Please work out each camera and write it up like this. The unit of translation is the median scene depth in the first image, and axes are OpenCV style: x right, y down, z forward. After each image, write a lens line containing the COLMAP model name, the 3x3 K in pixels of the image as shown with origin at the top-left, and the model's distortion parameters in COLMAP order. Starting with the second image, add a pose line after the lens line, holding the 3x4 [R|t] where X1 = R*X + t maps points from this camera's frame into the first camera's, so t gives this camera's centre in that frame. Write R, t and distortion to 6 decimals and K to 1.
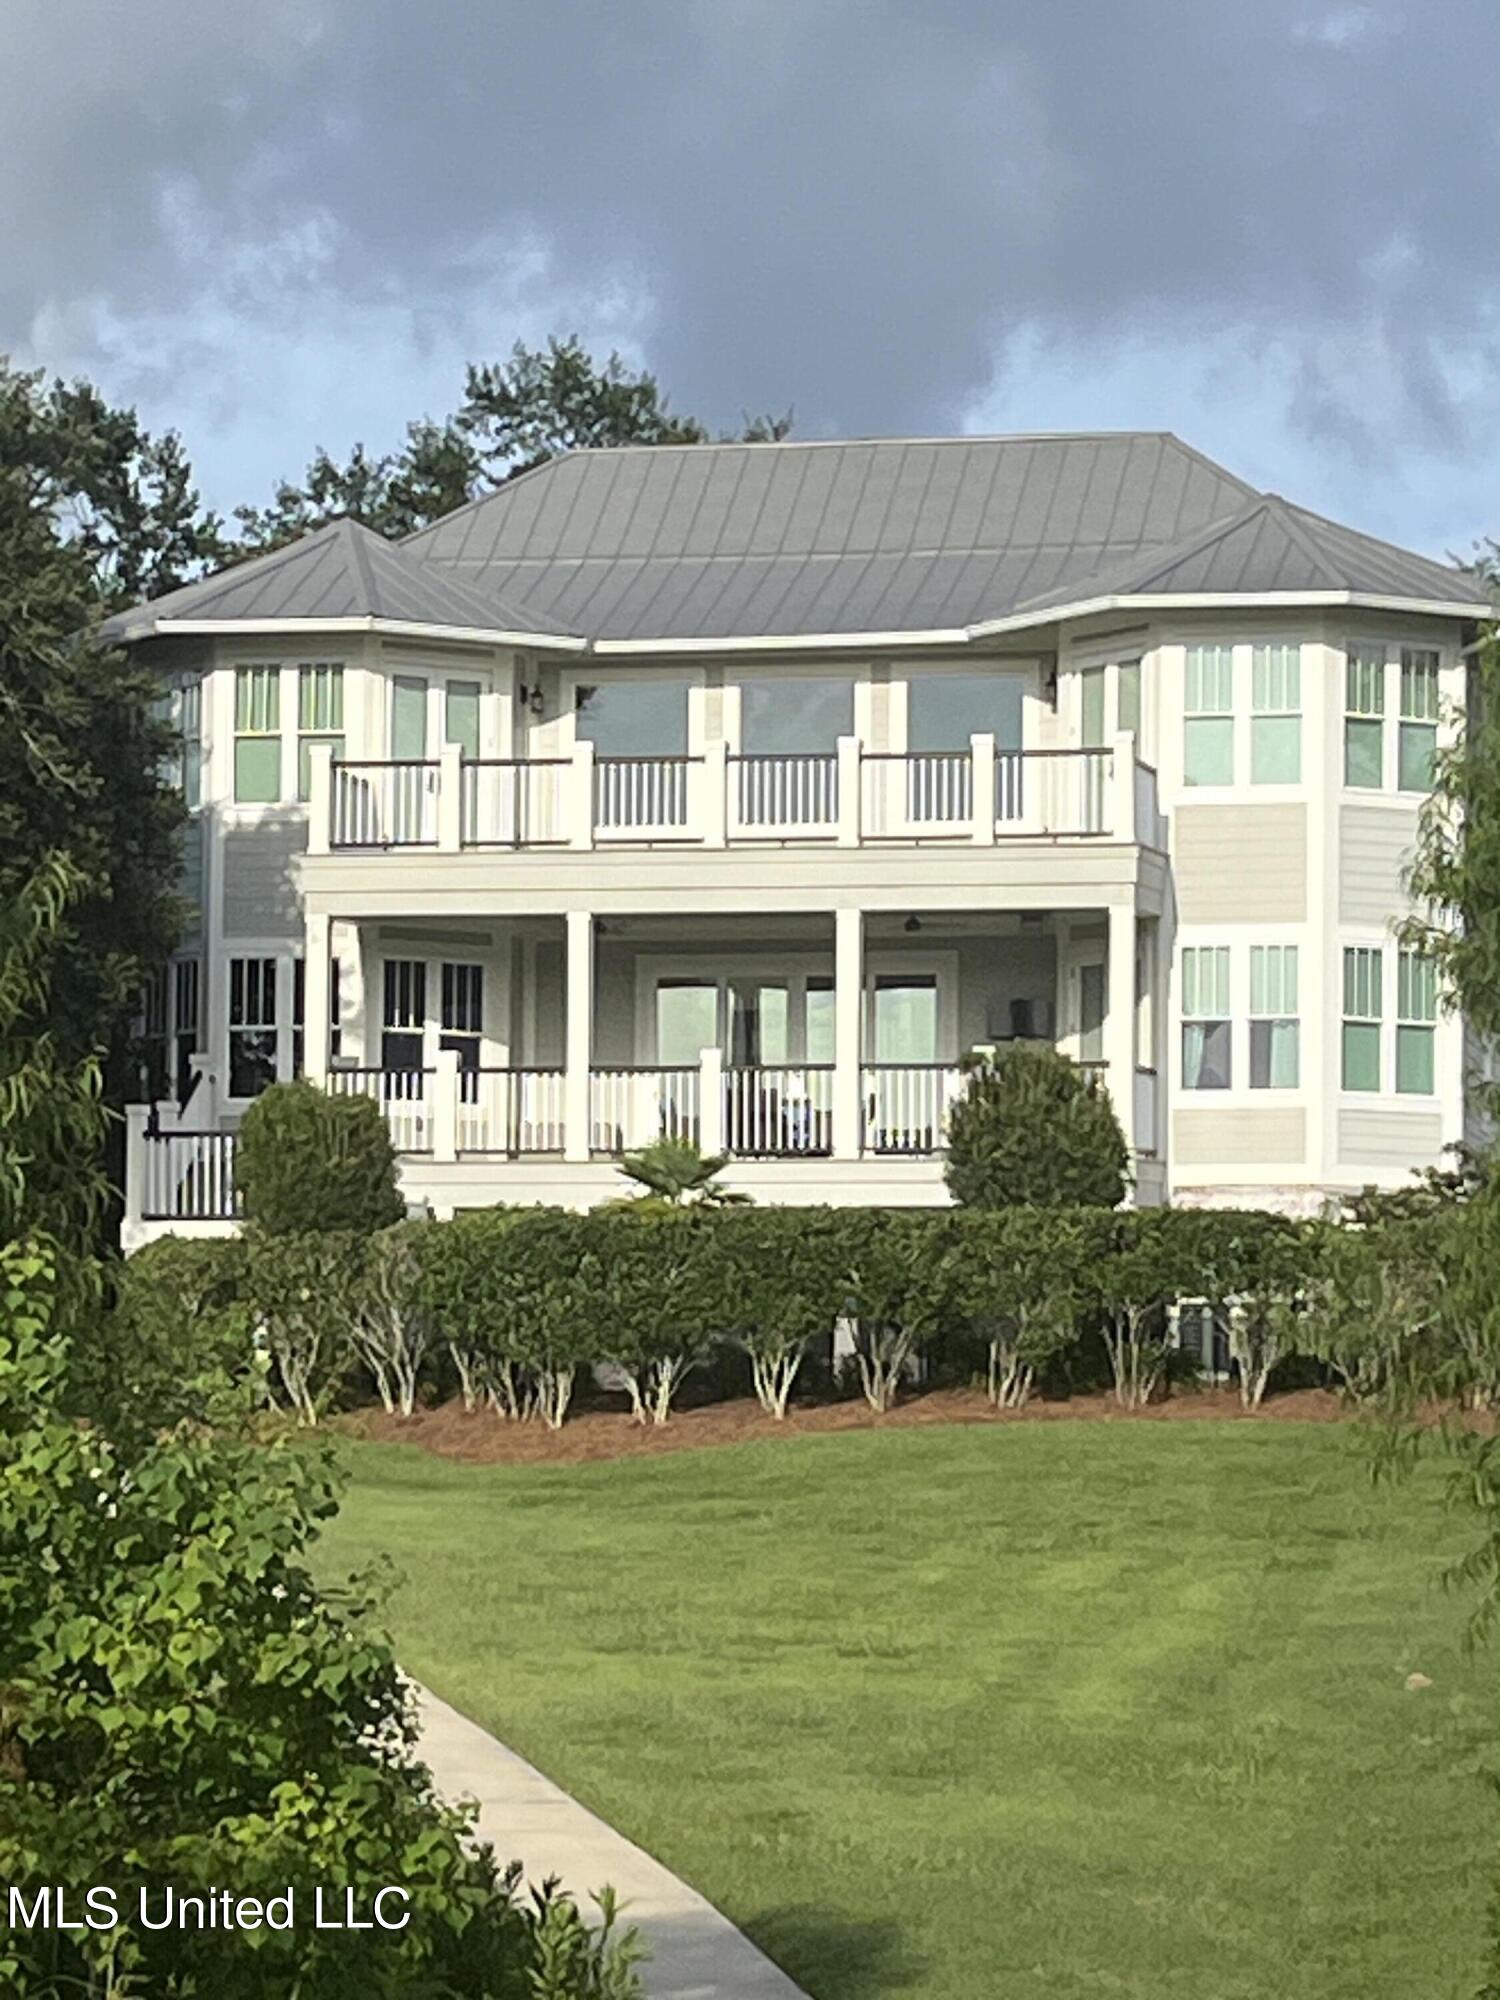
lens RADIAL K [[6830.0, 0, 750.0], [0, 6830.0, 1000.0], [0, 0, 1]] dist [-0.028086, 0.010629]
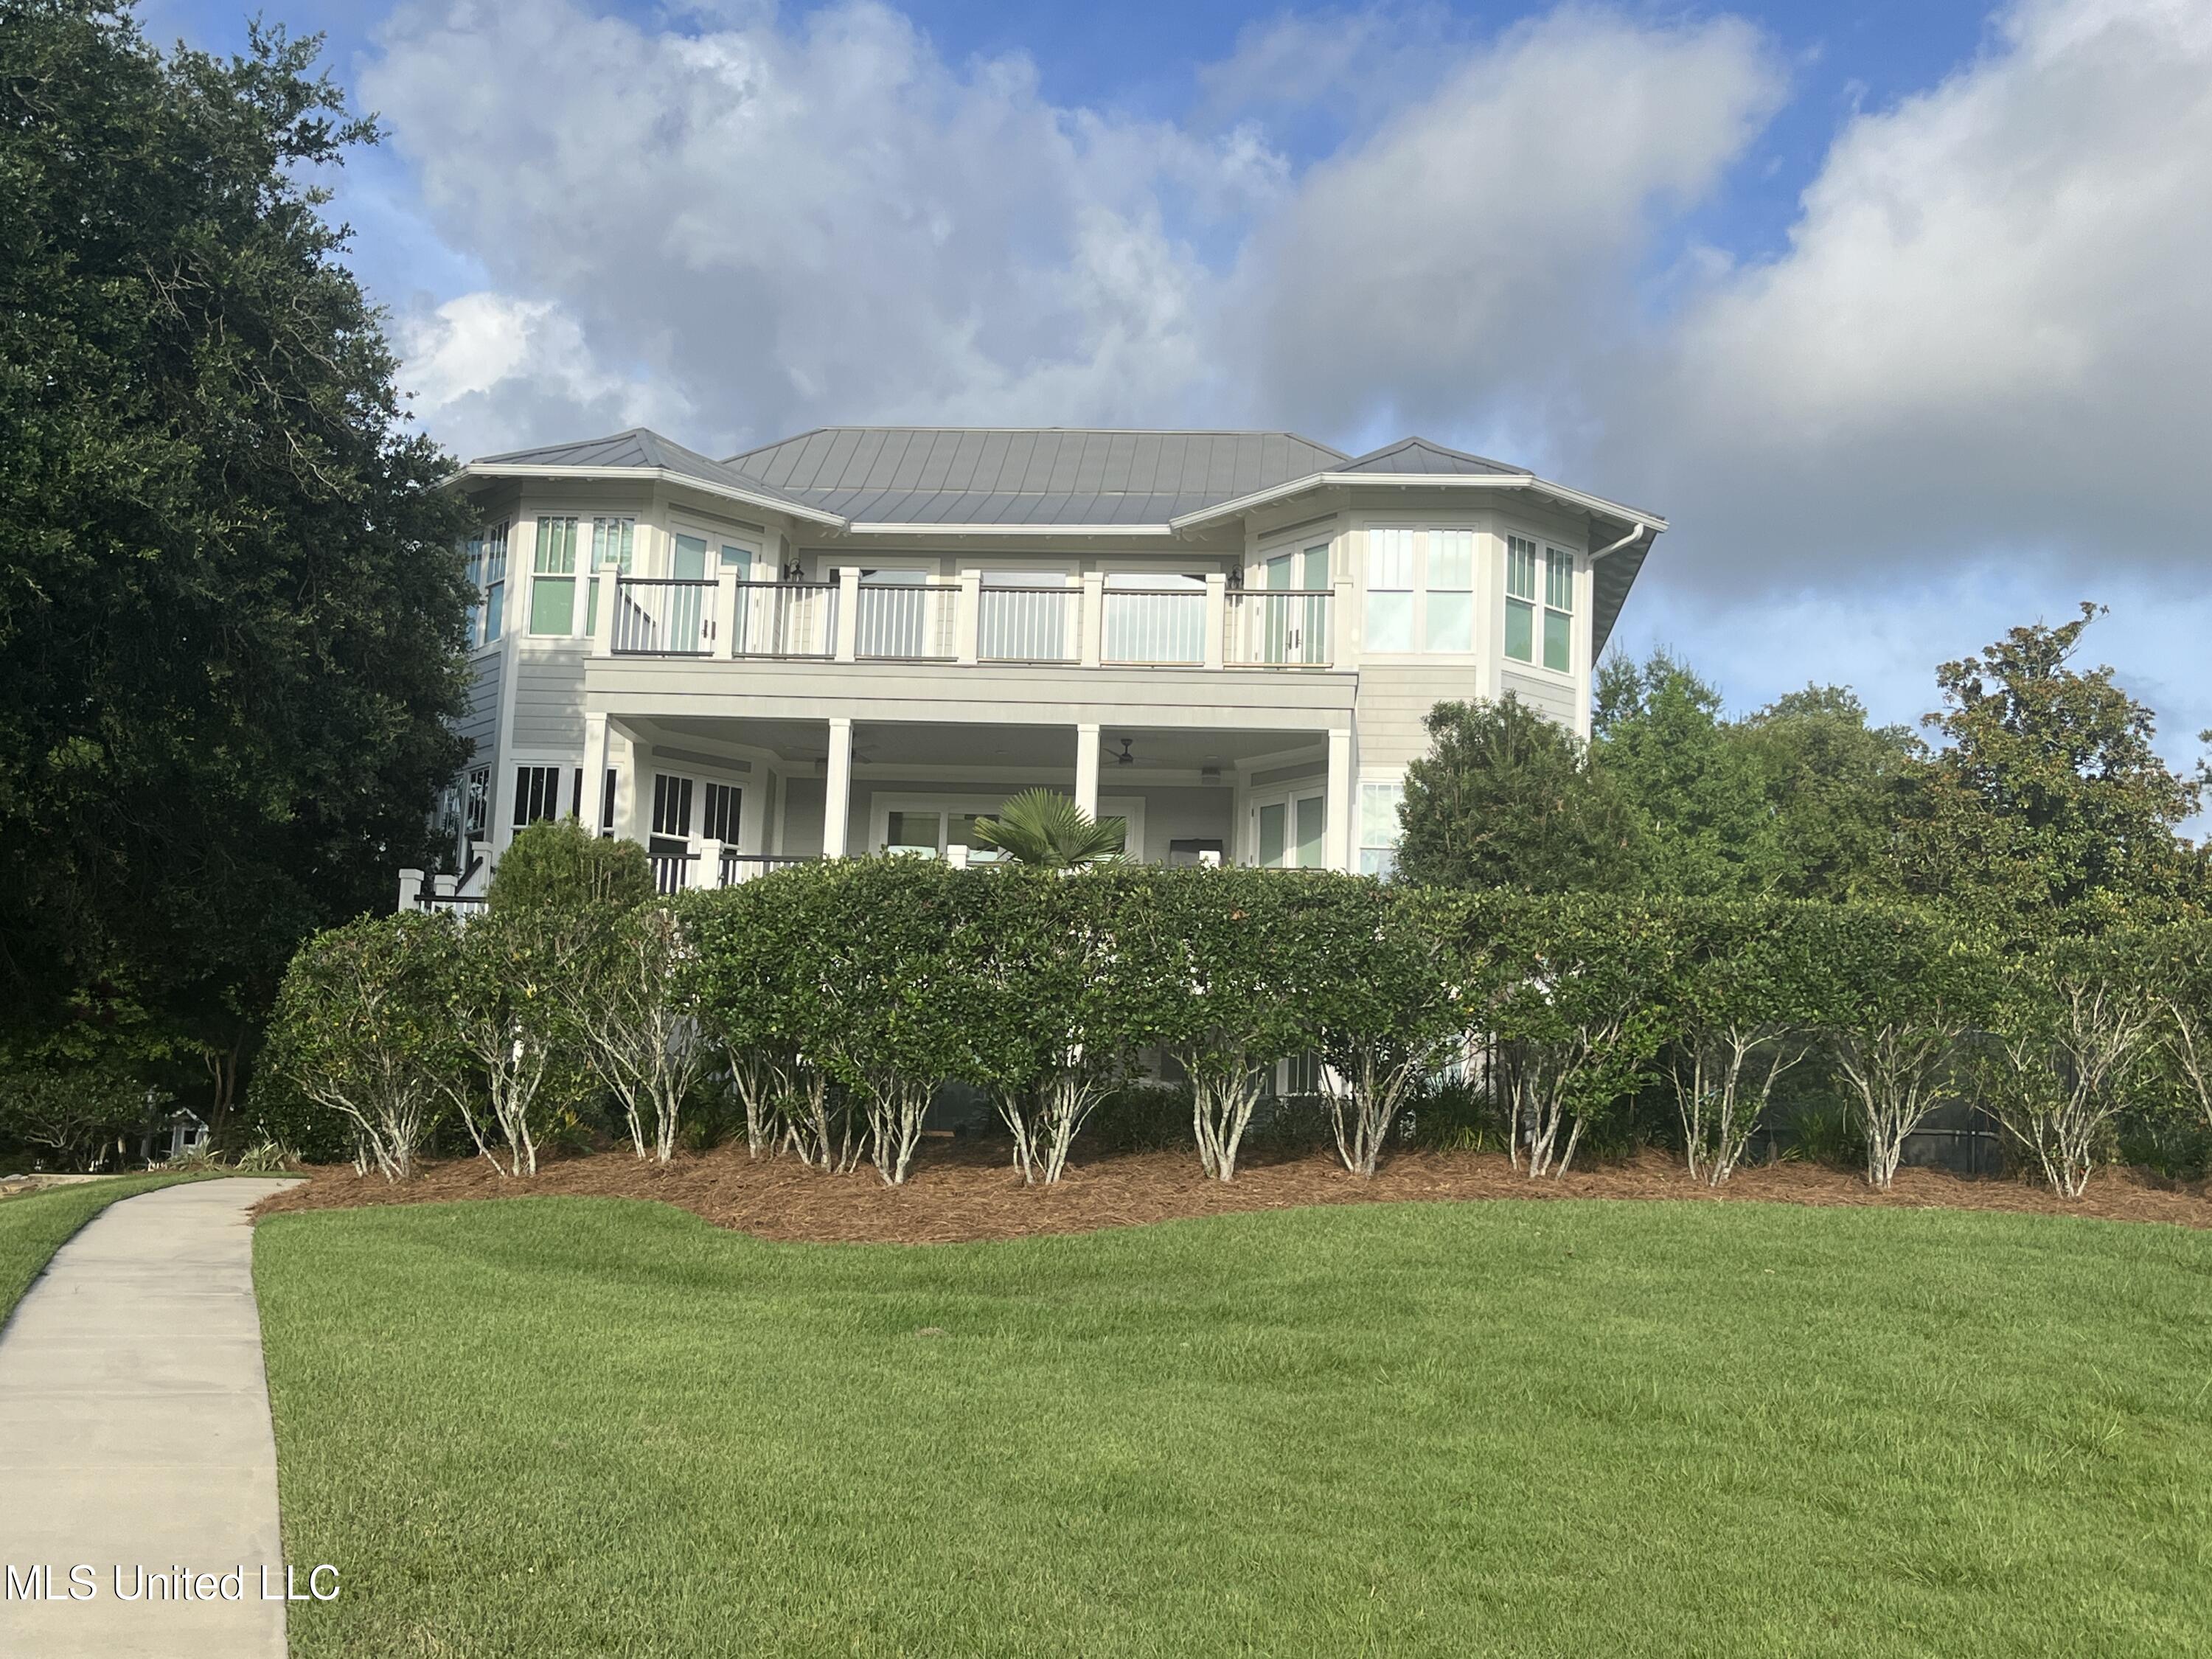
lens RADIAL K [[2458.3, 0, 1106.0], [0, 2458.3, 829.5], [0, 0, 1]] dist [0.145705, -0.698608]
pose [[0.990543, 0.050912, 0.127408, -0.032593], [-0.039522, 0.995122, -0.090386, 0.039583], [-0.131389, 0.084496, 0.987723, 0.610650]]
